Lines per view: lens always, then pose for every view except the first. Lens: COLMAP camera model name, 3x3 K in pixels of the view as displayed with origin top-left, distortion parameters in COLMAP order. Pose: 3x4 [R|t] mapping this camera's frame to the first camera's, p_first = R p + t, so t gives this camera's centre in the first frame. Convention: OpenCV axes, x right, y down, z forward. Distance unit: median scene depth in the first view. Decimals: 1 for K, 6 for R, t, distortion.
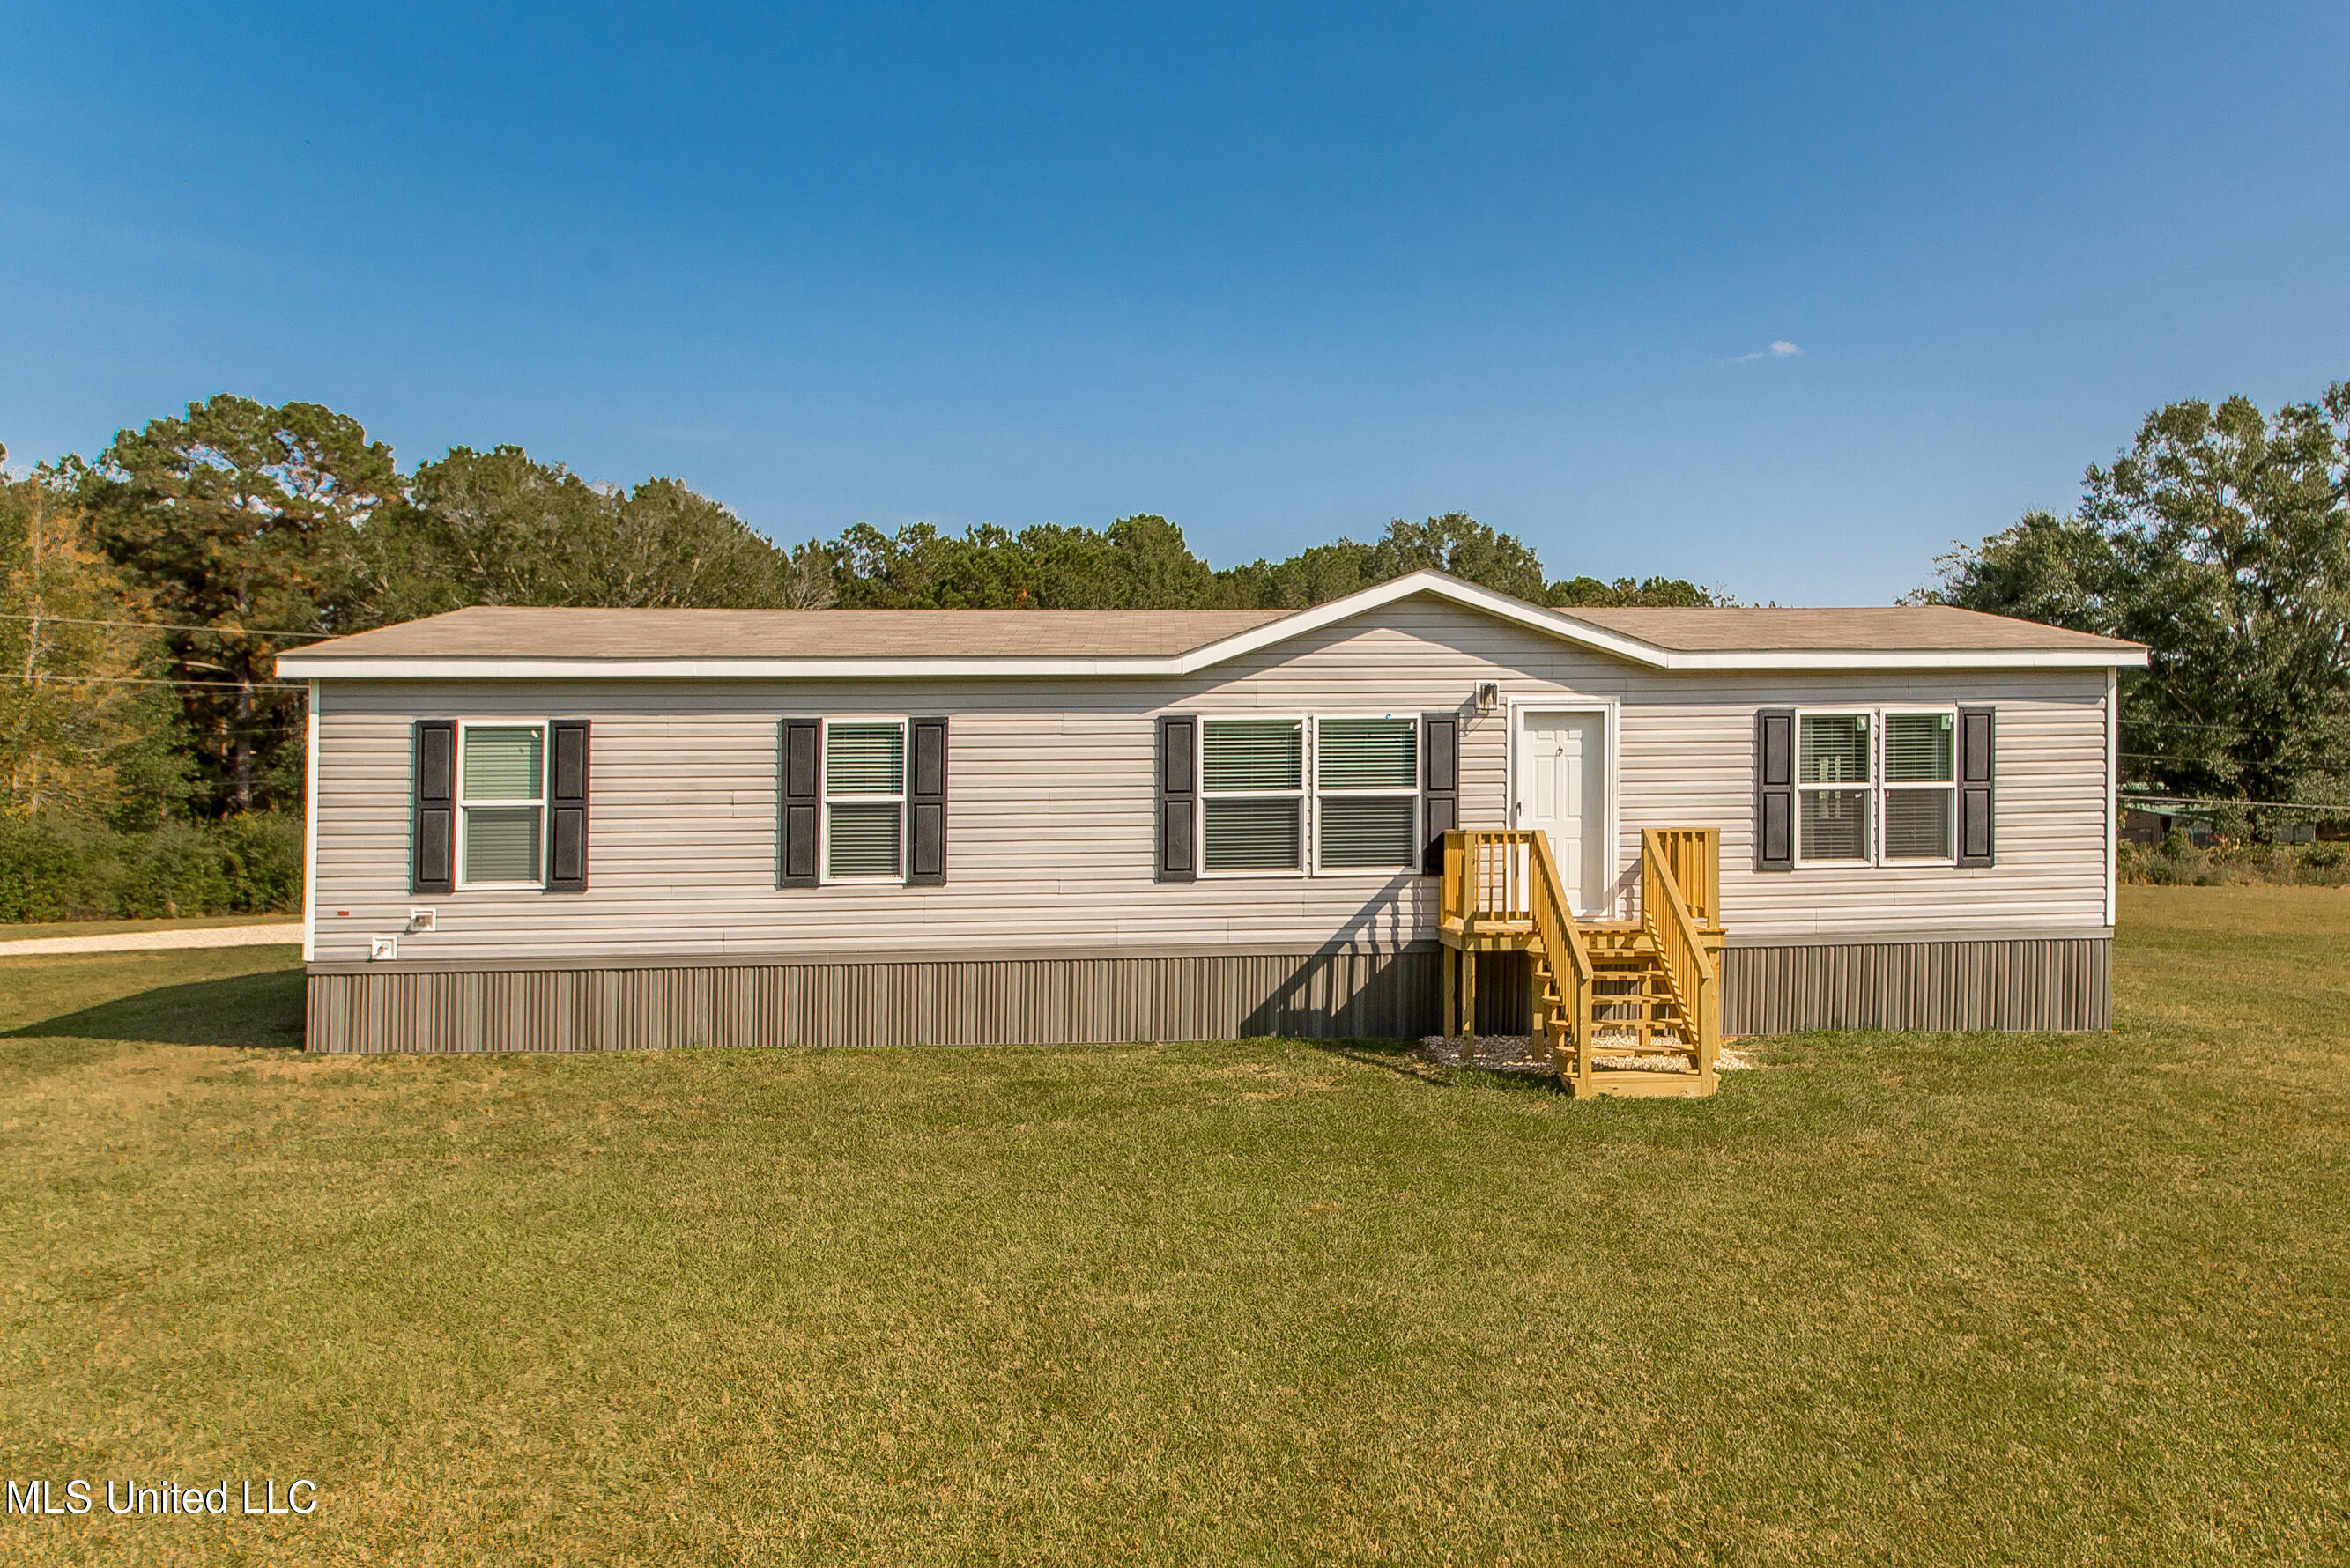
lens RADIAL K [[1454.0, 0, 1175.0], [0, 1454.0, 784.0], [0, 0, 1]] dist [0.030153, -0.001273]
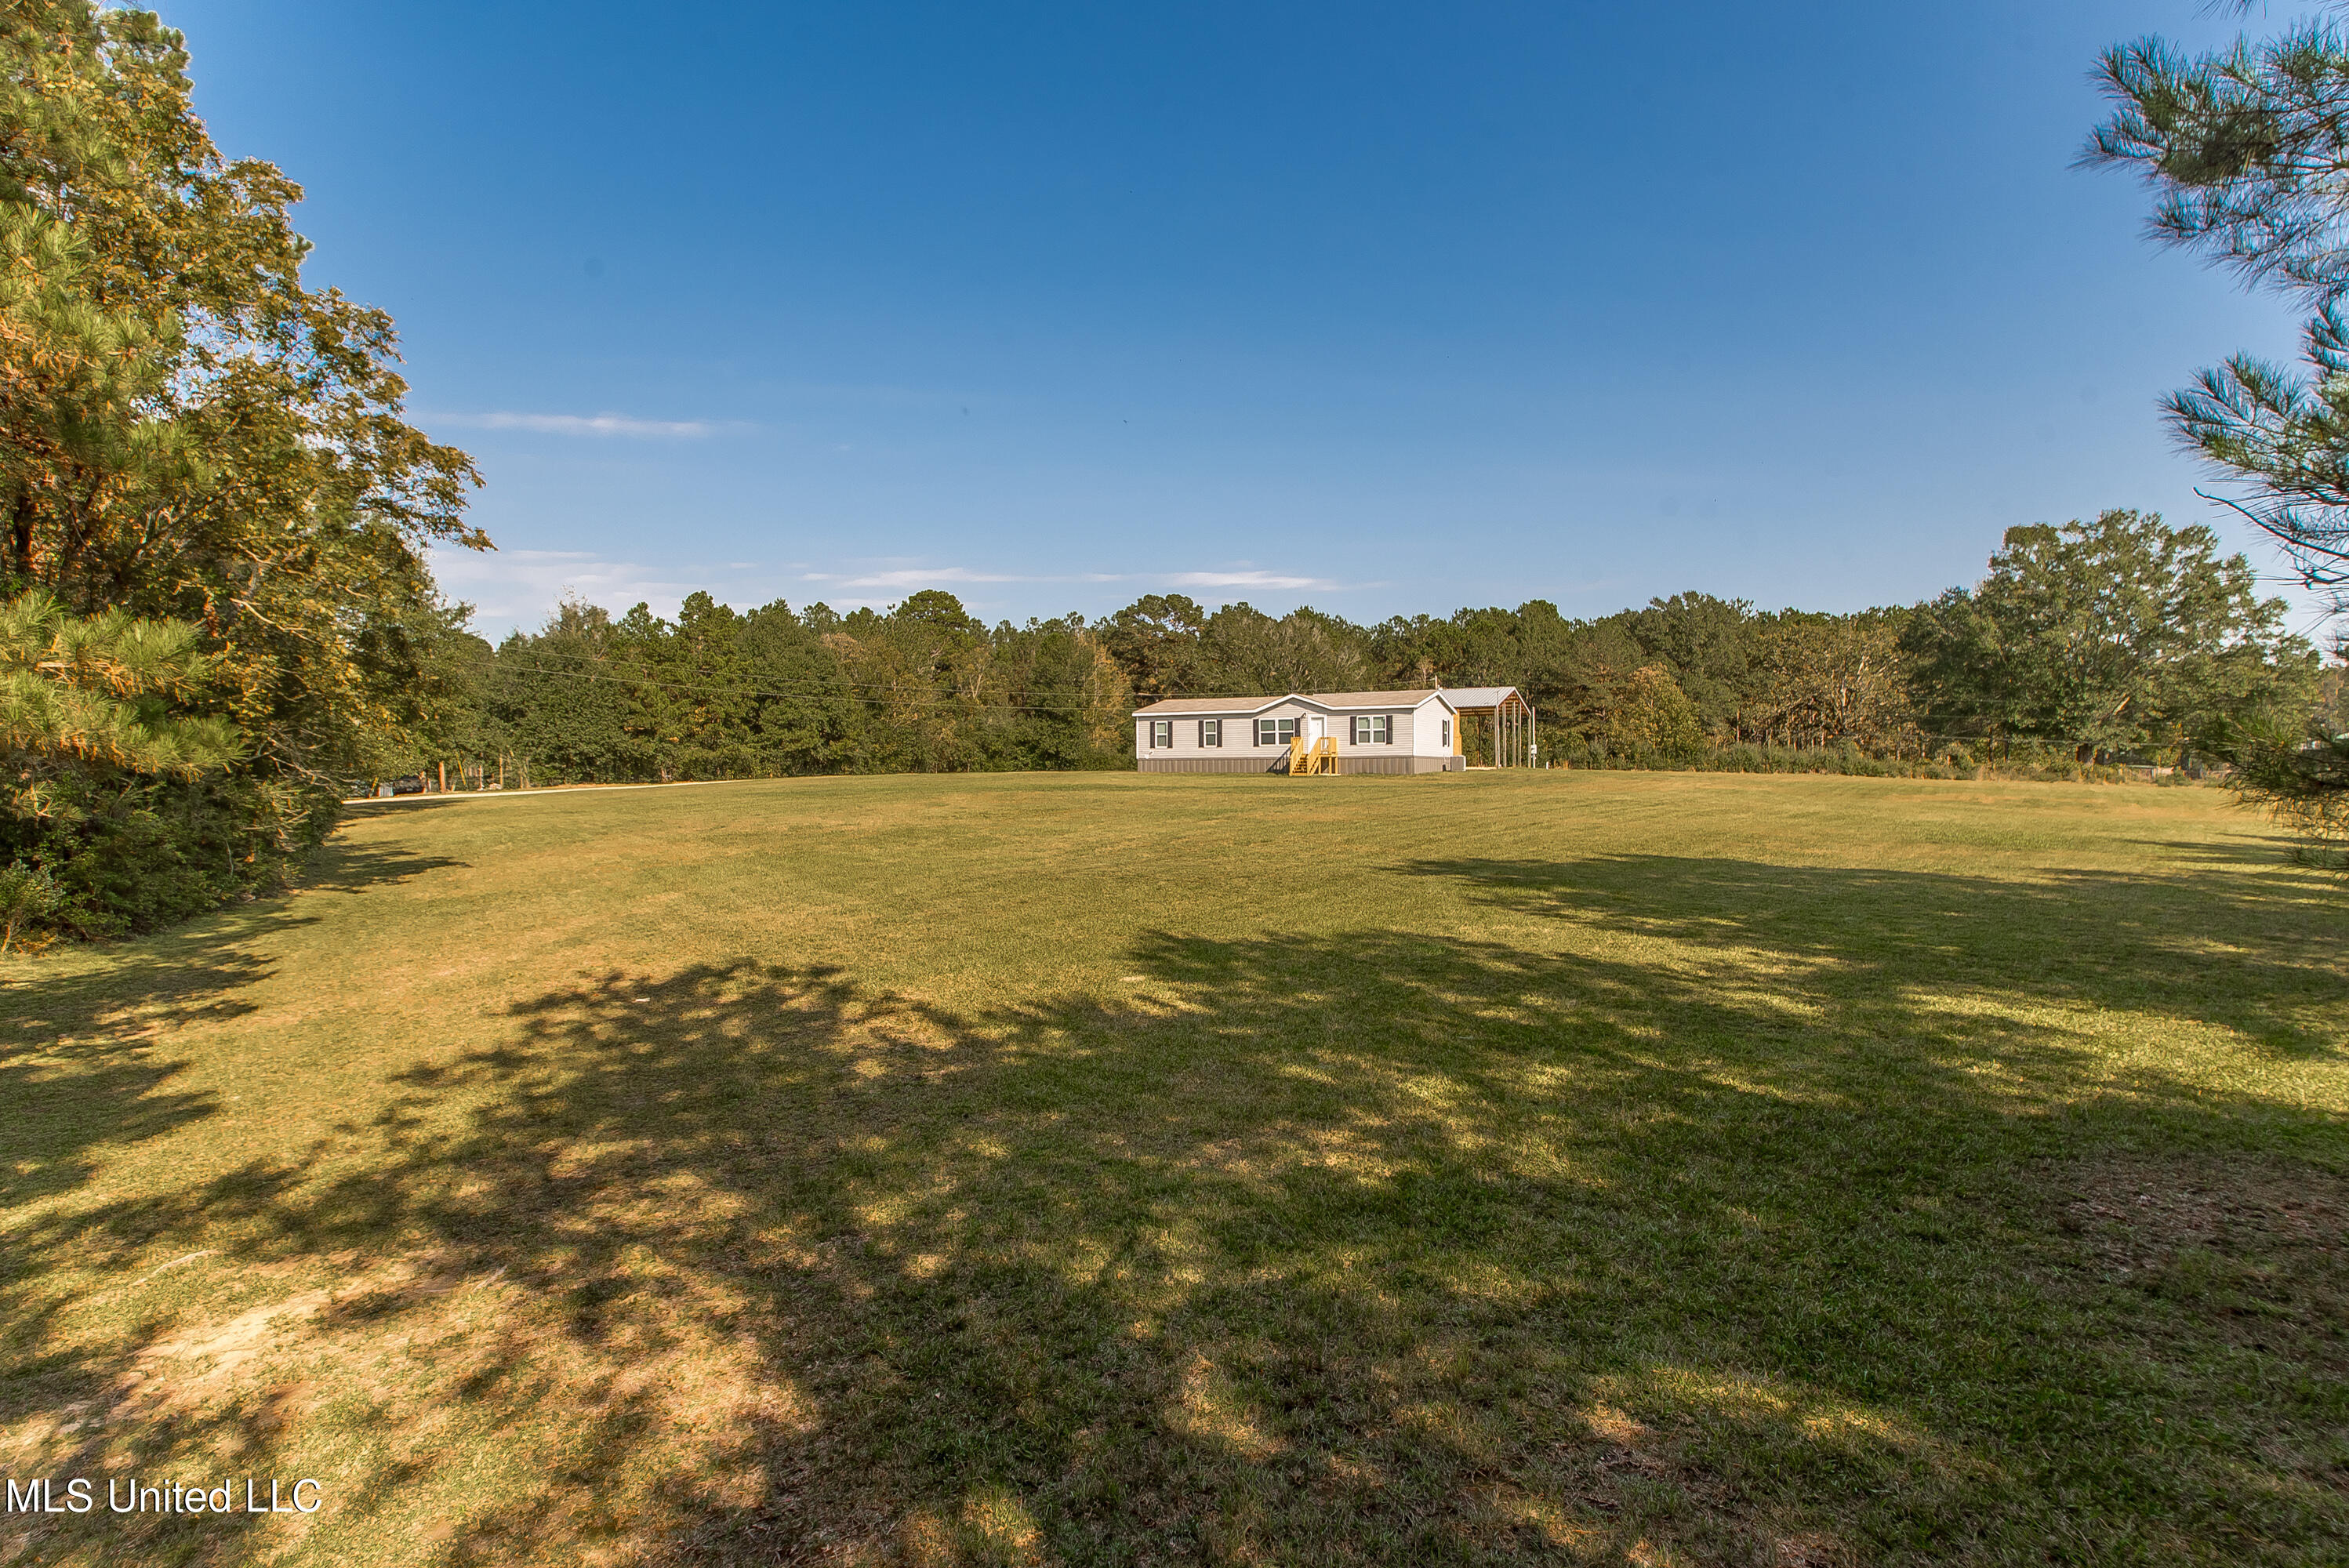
lens RADIAL K [[1131.1, 0, 1174.5], [0, 1131.1, 784.0], [0, 0, 1]] dist [0.016675, -0.009209]
pose [[0.839568, 0.014702, -0.543056, 2.241676], [0.003162, 0.999485, 0.031946, 0.070032], [0.543246, -0.028538, 0.839089, -3.090461]]
